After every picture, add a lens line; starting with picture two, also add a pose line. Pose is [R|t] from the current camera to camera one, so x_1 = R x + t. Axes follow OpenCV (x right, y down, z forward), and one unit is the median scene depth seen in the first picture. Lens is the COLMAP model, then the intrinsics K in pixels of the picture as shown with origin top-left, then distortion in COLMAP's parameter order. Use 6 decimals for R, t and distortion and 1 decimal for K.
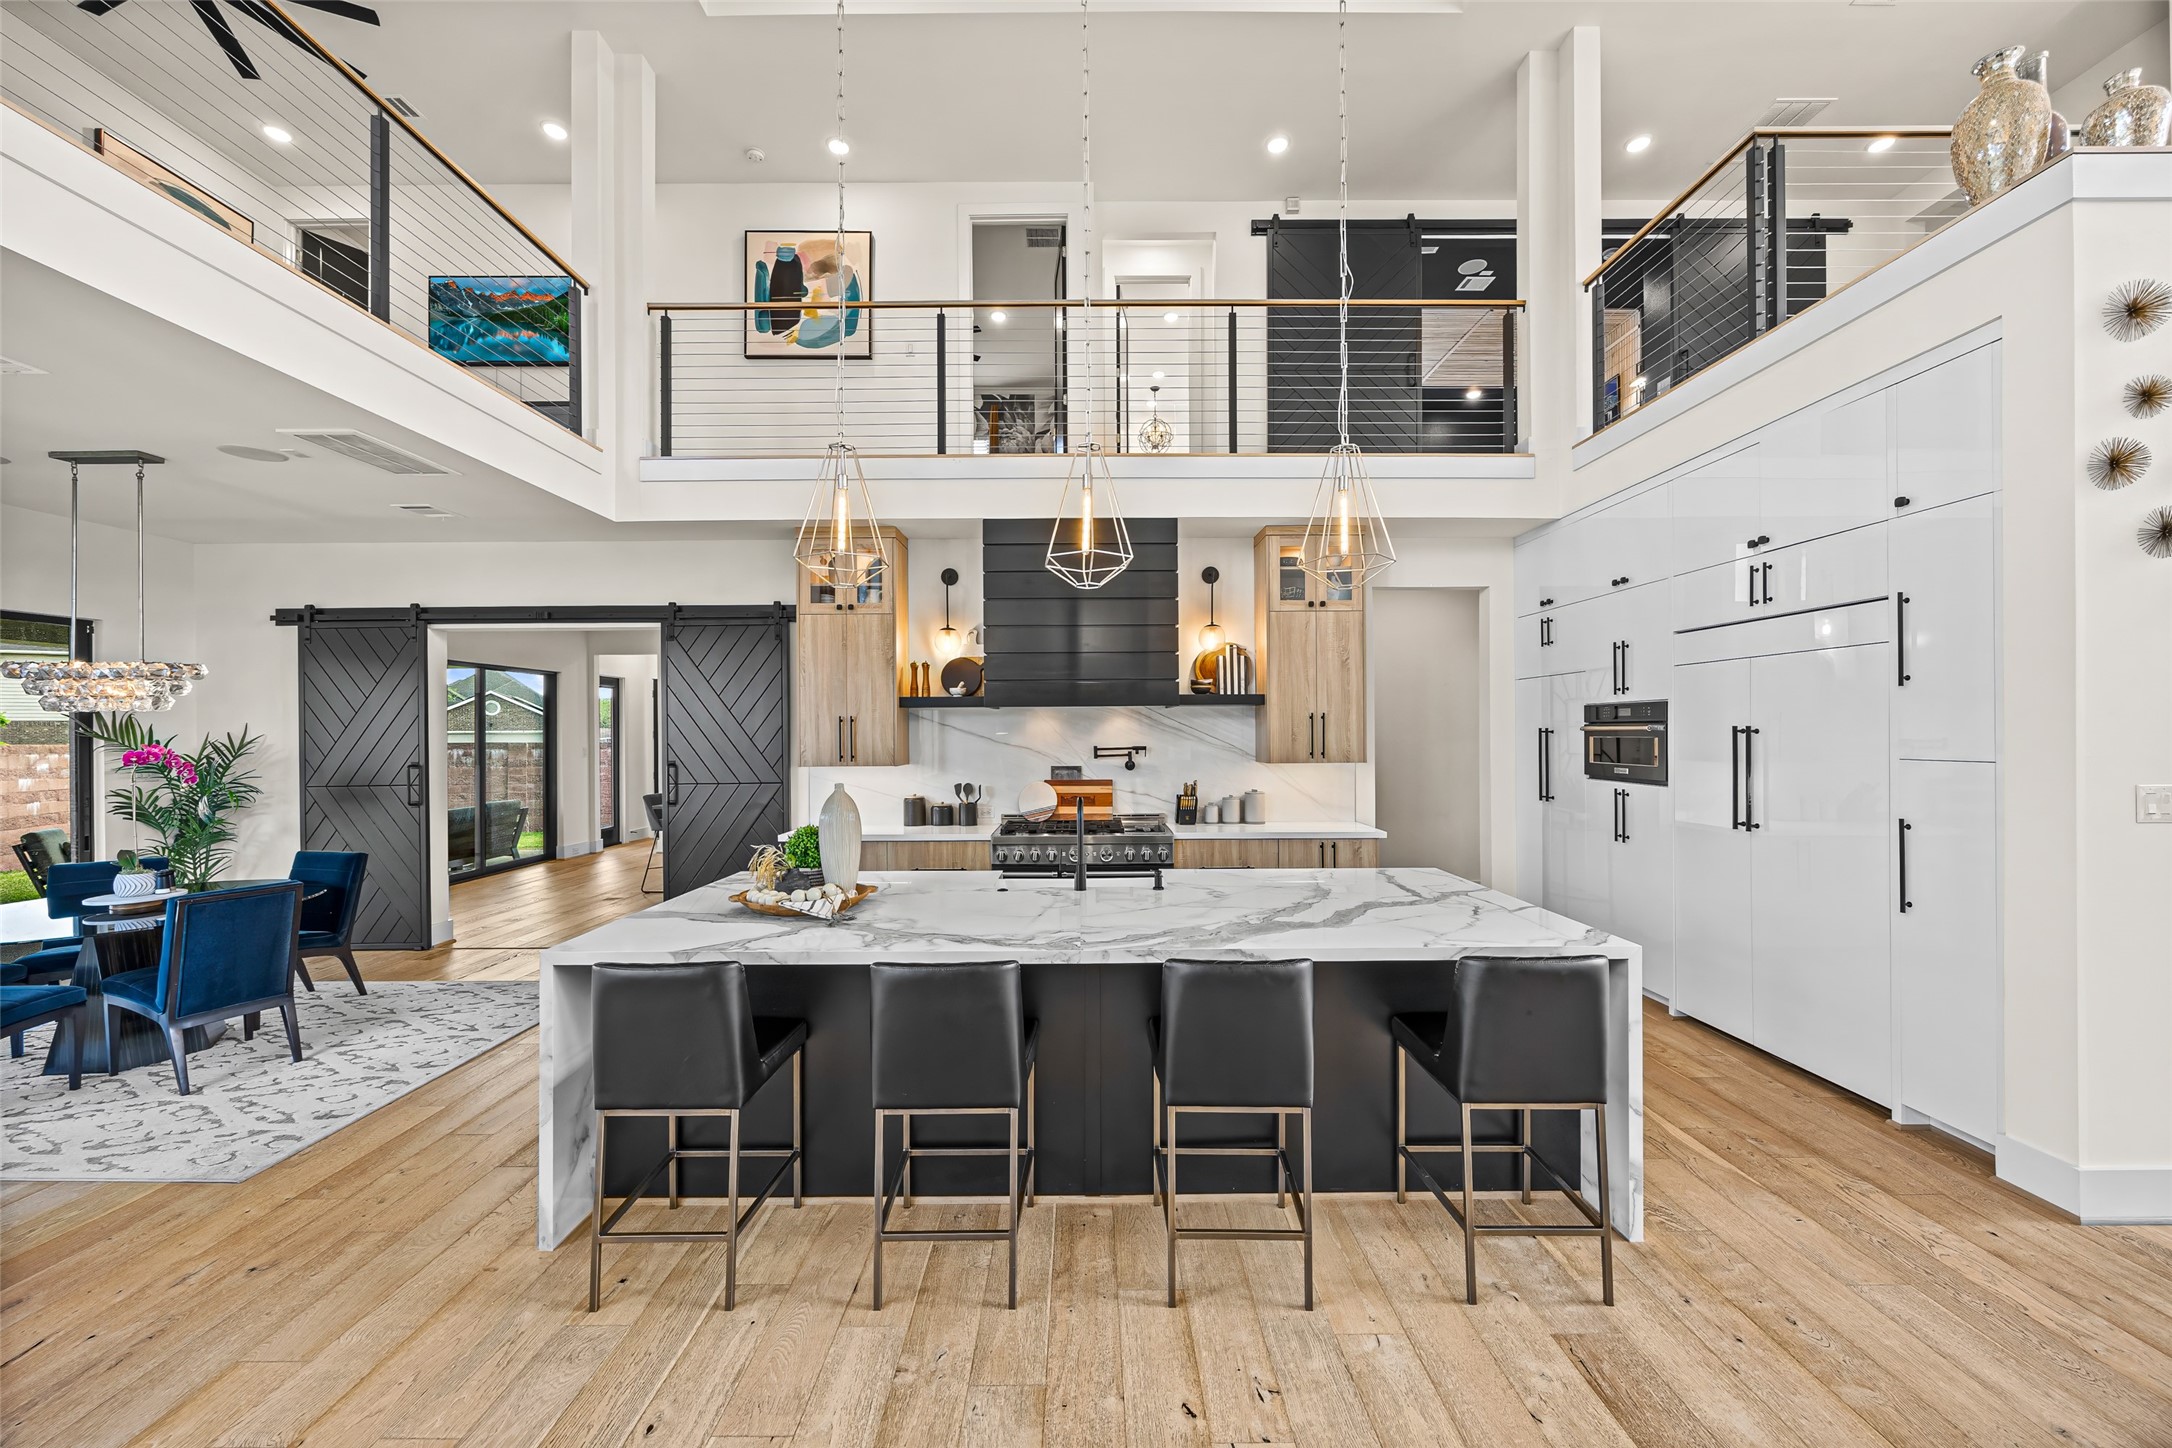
lens RADIAL K [[838.0, 0, 1078.0], [0, 838.0, 732.0], [0, 0, 1]] dist [-0.005276, -0.000185]
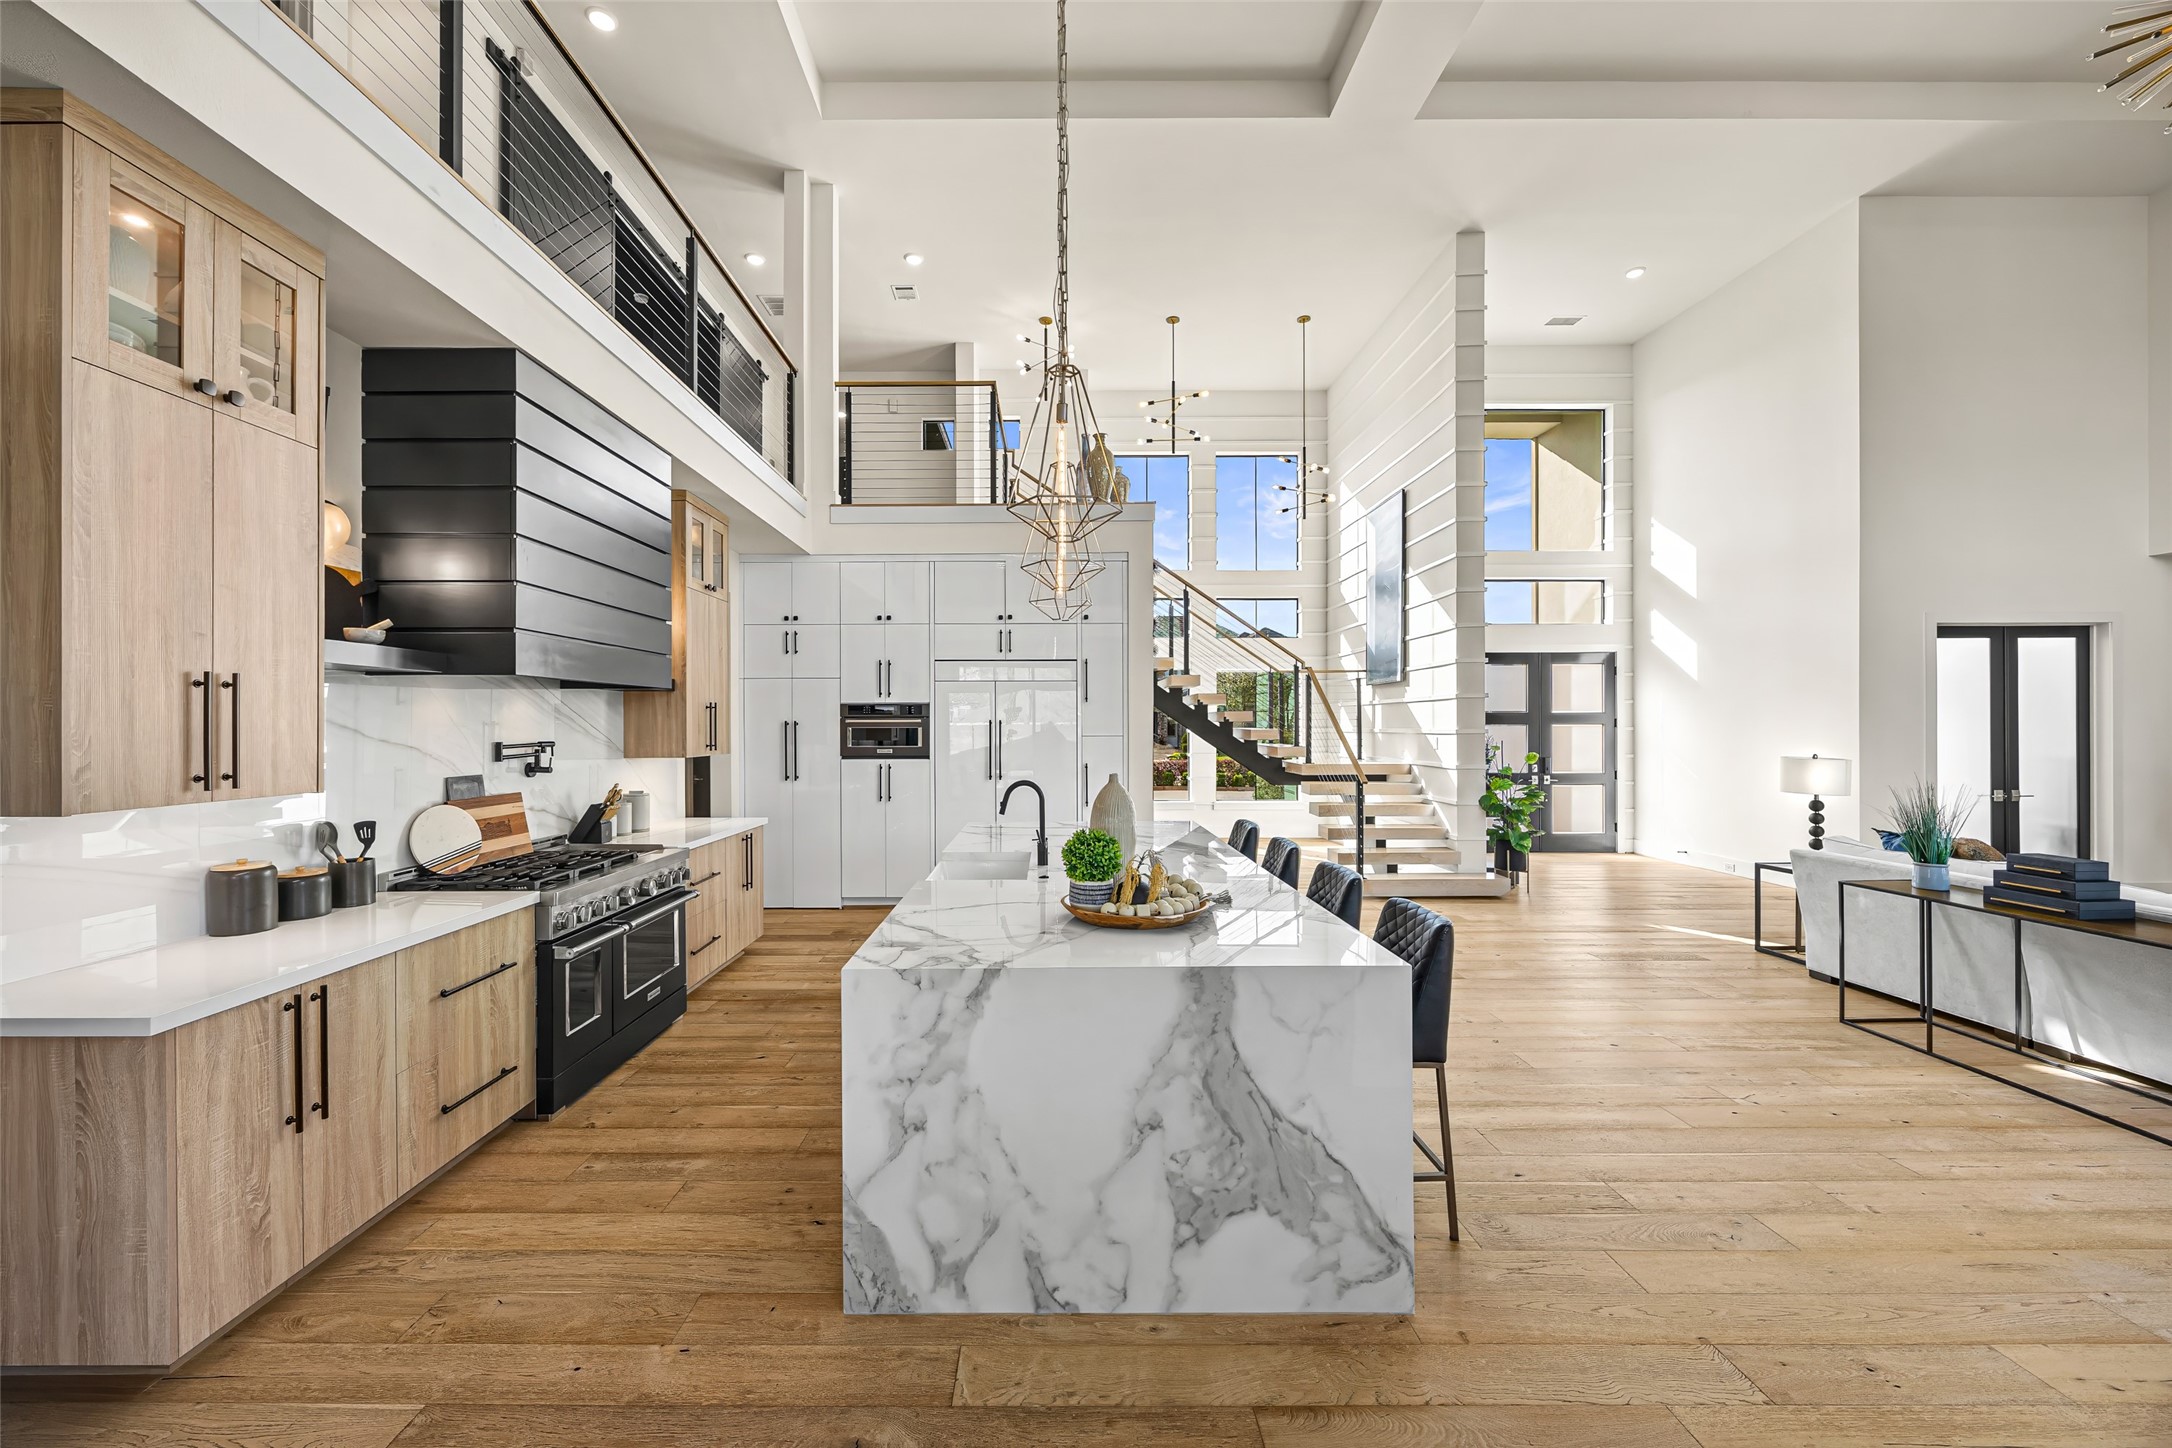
lens RADIAL K [[853.7, 0, 1086.0], [0, 853.7, 724.0], [0, 0, 1]] dist [-0.000668, -0.000046]
pose [[-0.046424, 0.005154, 0.998909, -0.678387], [0.001131, 0.999986, -0.005107, 0.006784], [-0.998921, 0.000893, -0.046430, 0.604014]]
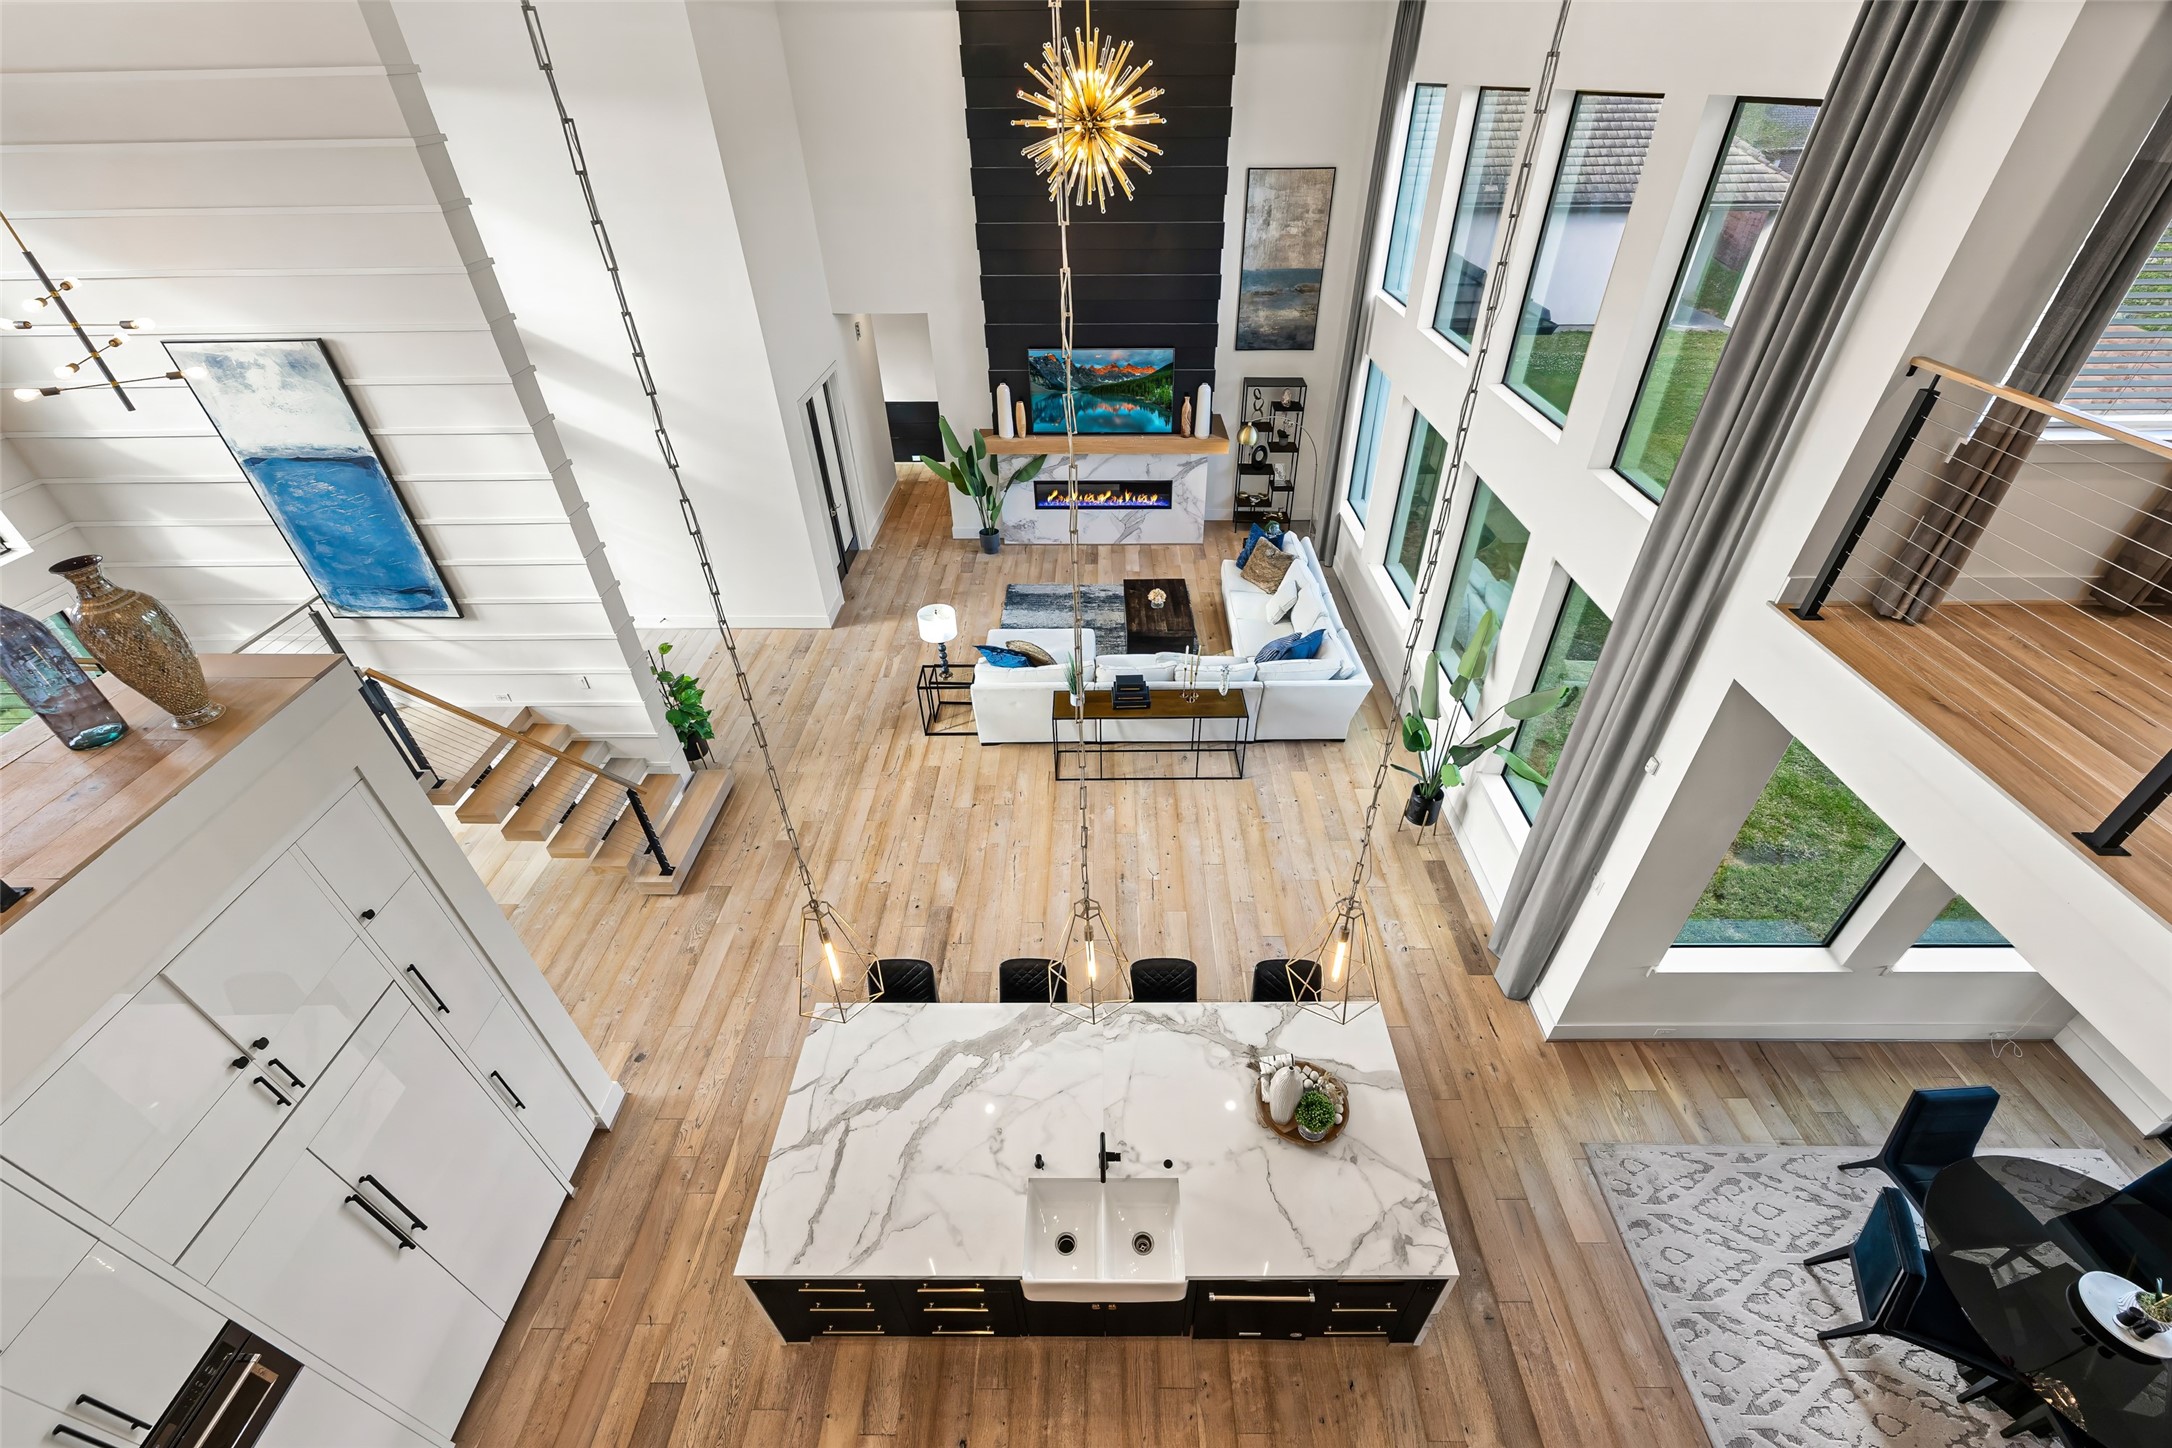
lens RADIAL K [[874.6, 0, 1086.0], [0, 874.6, 724.0], [0, 0, 1]] dist [-0.009999, 0.000129]
pose [[-0.999951, 0.009075, 0.003856, 0.016524], [0.009580, 0.801681, 0.597675, -0.638974], [0.002333, 0.597683, -0.801729, 0.963037]]
